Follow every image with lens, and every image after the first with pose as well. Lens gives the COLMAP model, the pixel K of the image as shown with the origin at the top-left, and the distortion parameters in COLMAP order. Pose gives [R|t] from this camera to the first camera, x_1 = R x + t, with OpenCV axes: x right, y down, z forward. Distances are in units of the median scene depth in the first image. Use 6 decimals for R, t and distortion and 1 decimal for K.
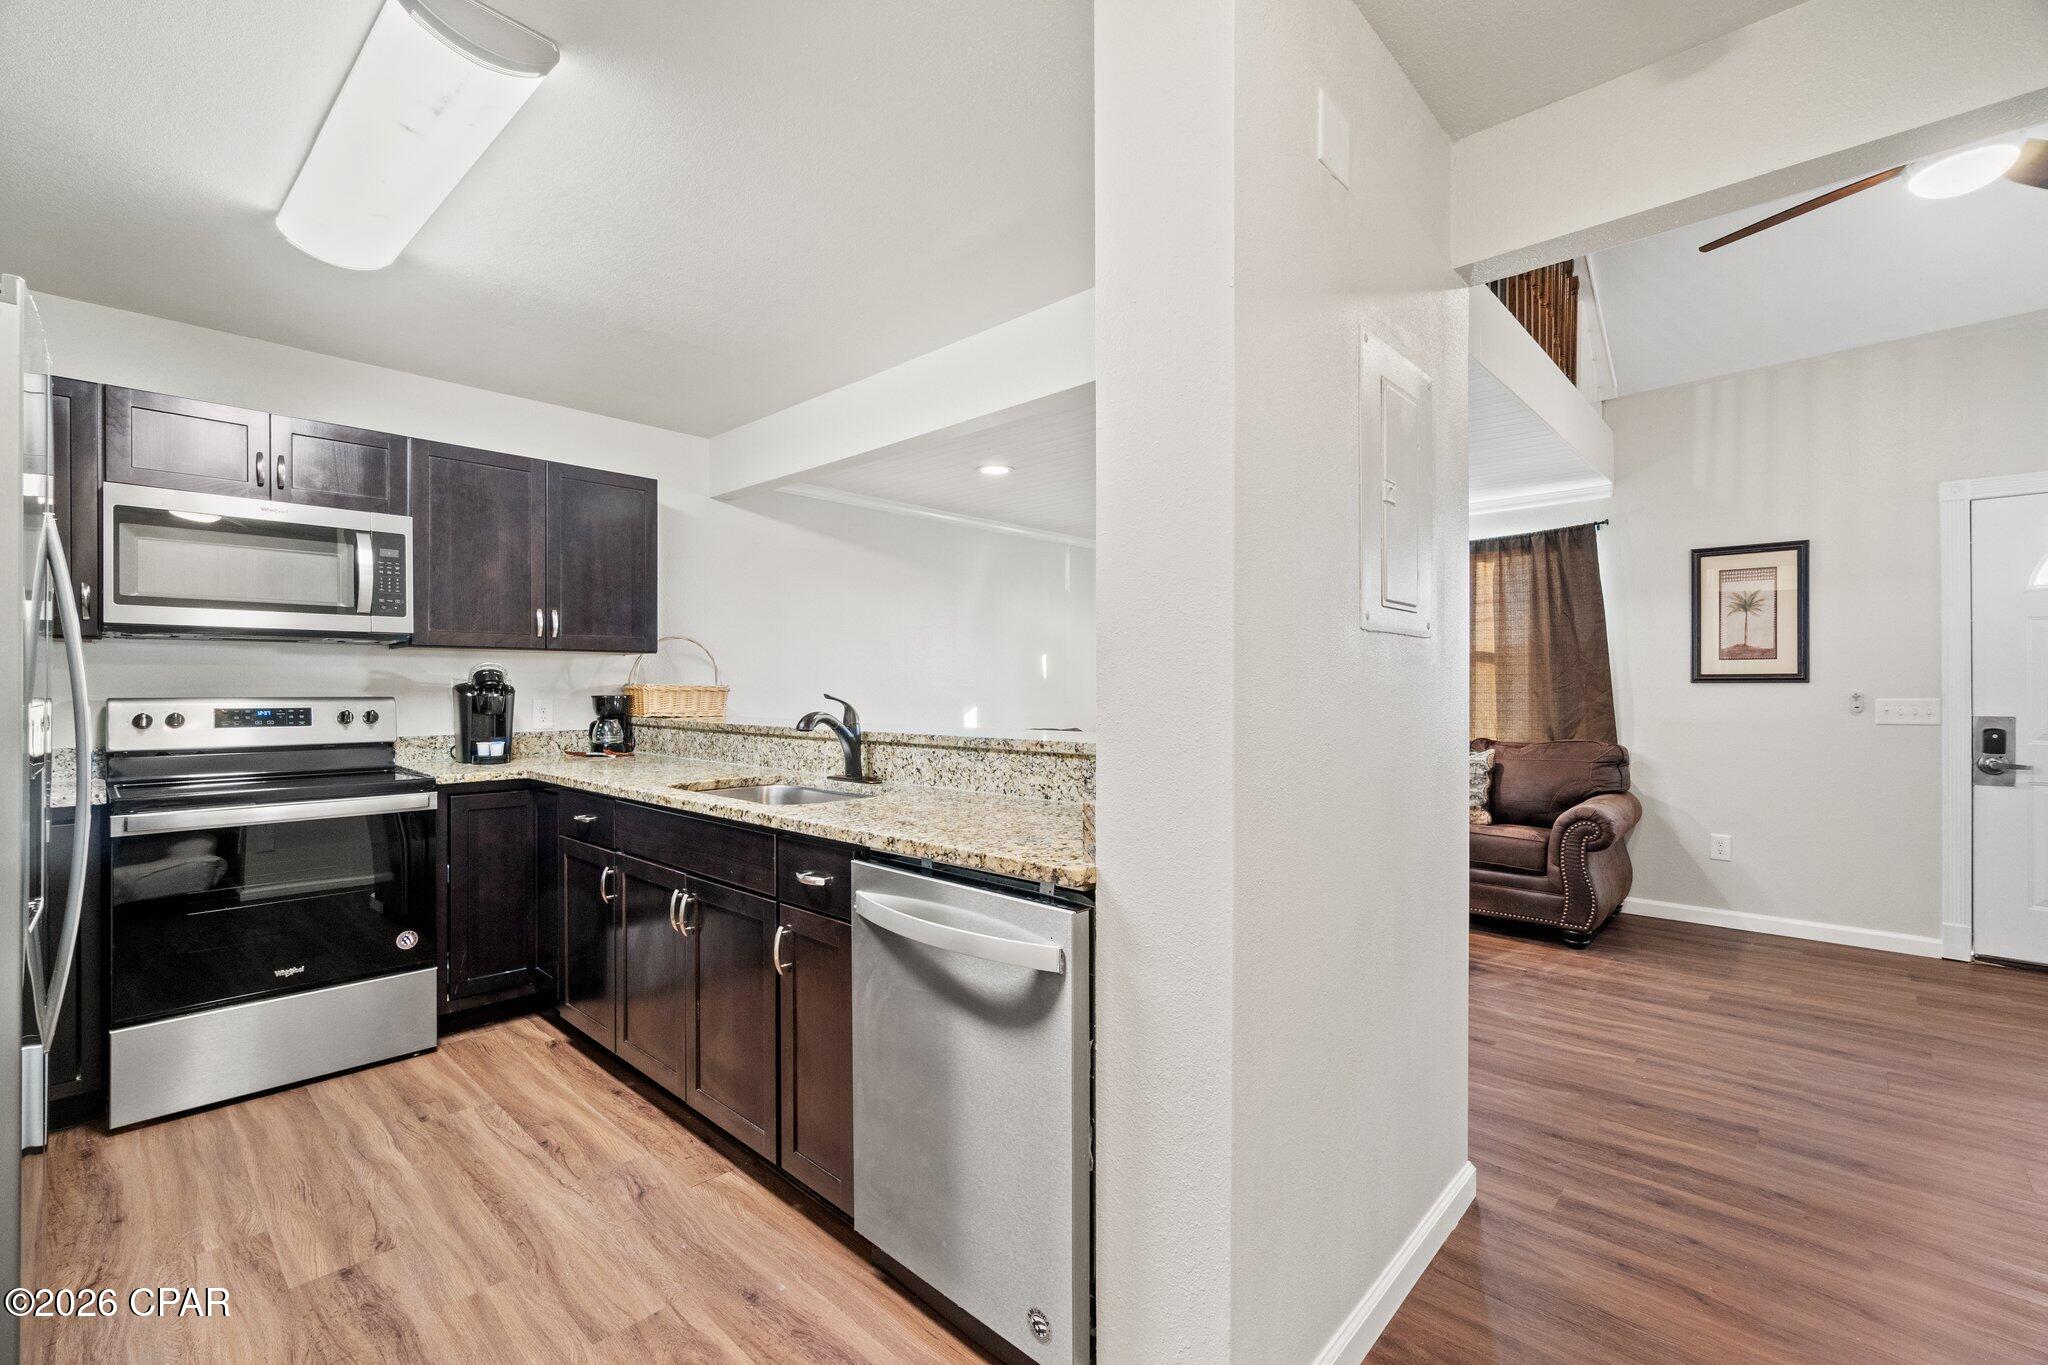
lens RADIAL K [[874.1, 0, 1023.8], [0, 874.1, 686.1], [0, 0, 1]] dist [-0.002906, 0.000583]
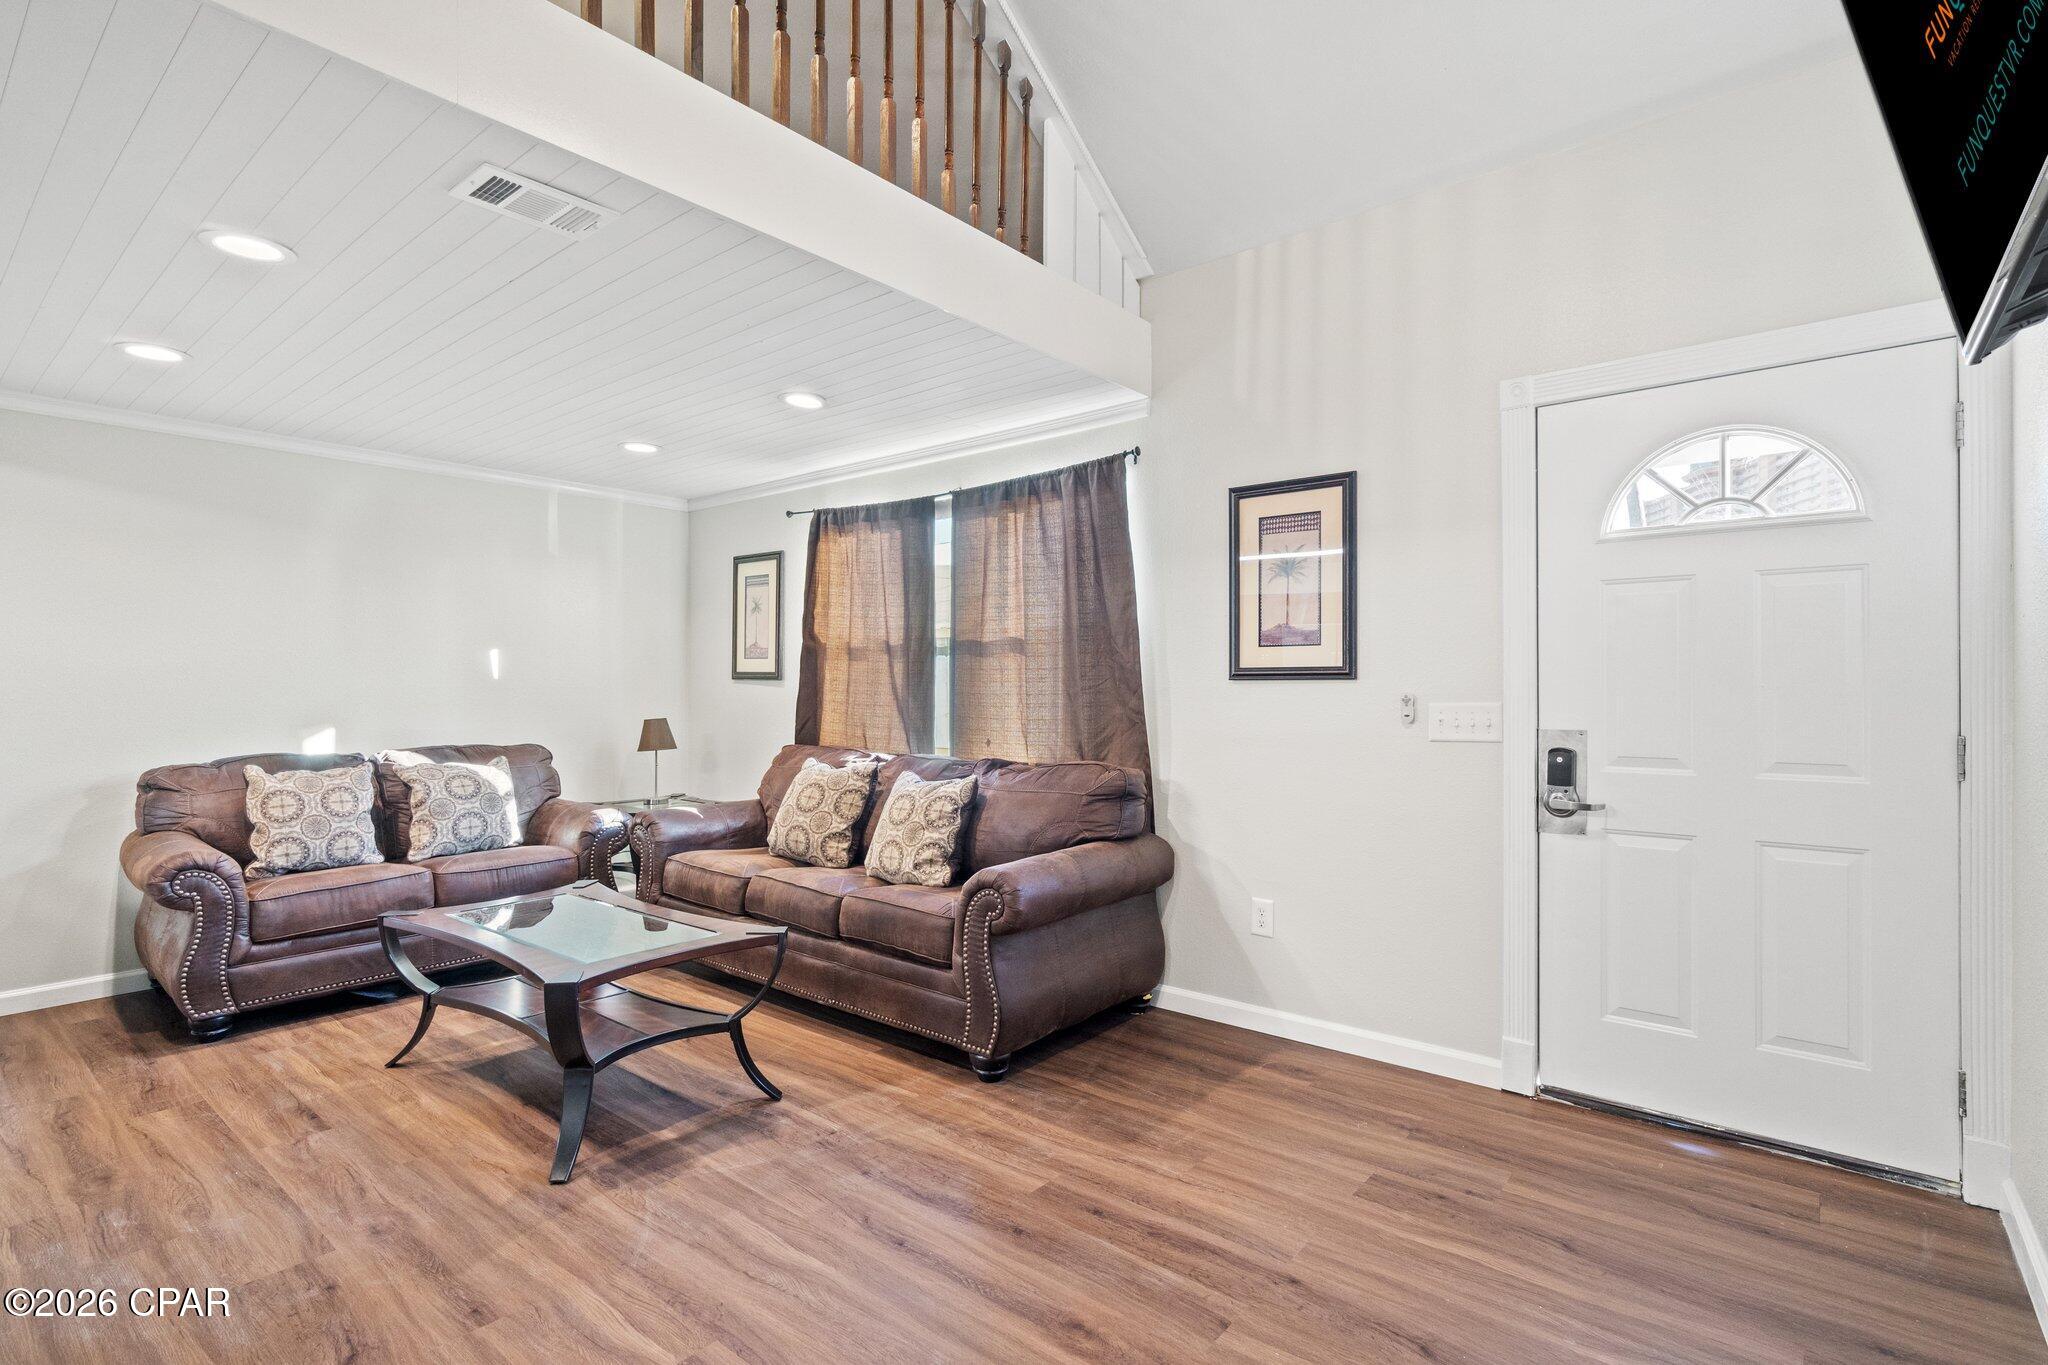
lens RADIAL K [[959.2, 0, 1030.0], [0, 959.2, 693.2], [0, 0, 1]] dist [0.000828, 0.000062]
pose [[0.997996, 0.003301, 0.063190, 0.620320], [-0.003406, 0.999993, 0.001552, 0.006435], [-0.063185, -0.001764, 0.998000, 0.275568]]
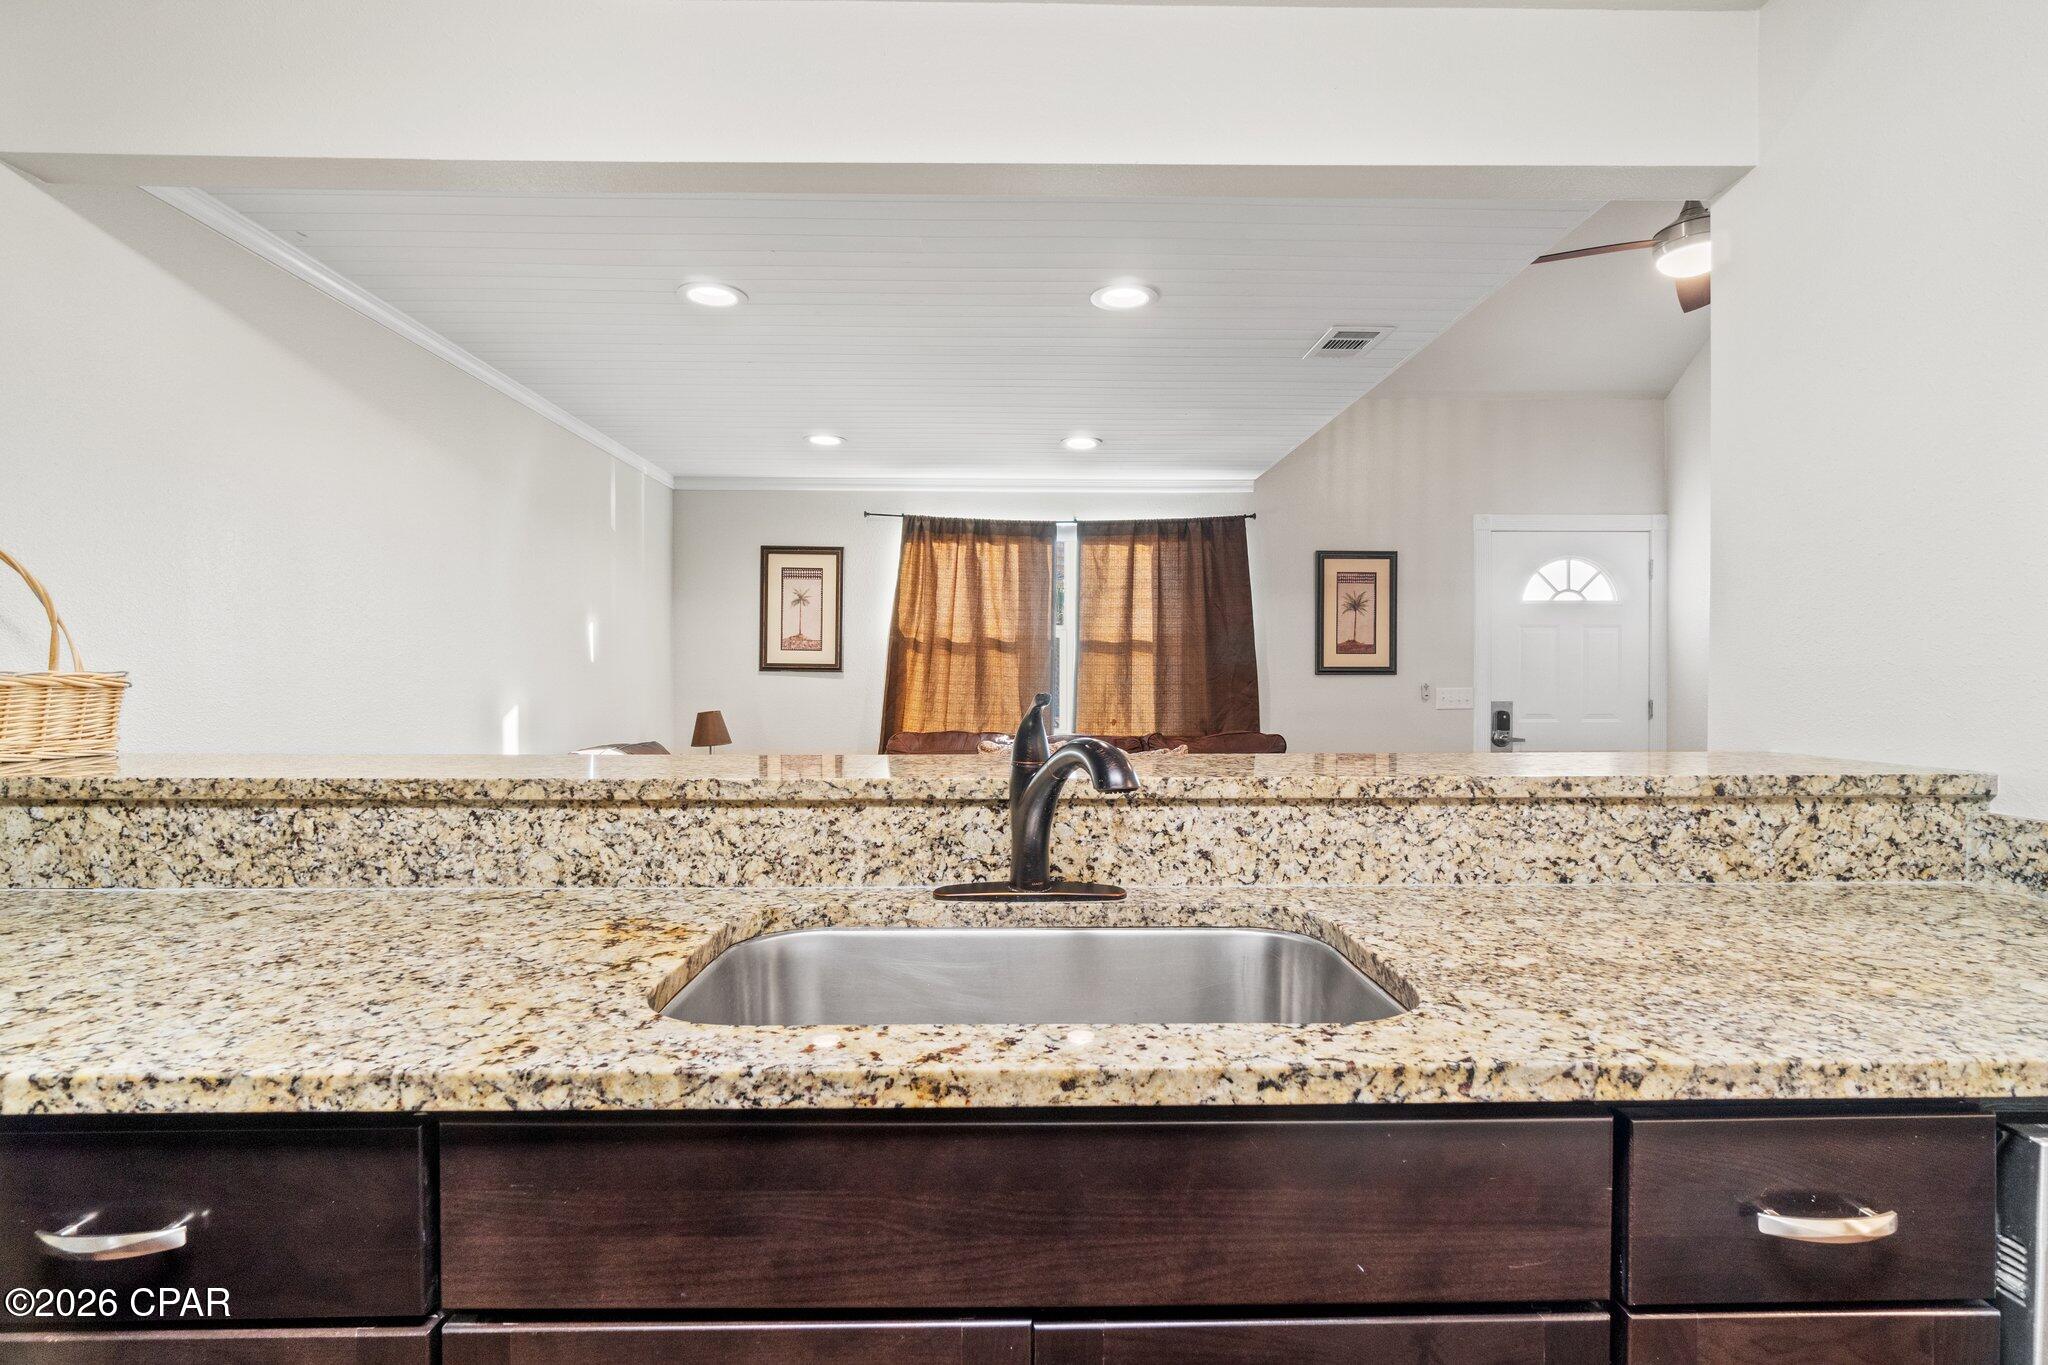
lens RADIAL K [[959.2, 0, 1022.5], [0, 959.2, 683.3], [0, 0, 1]] dist [0.000828, 0.000062]
pose [[0.723934, -0.002967, 0.689863, -0.345948], [-0.001022, 0.999985, 0.005374, 0.000777], [-0.689868, -0.004595, 0.723920, 0.437798]]
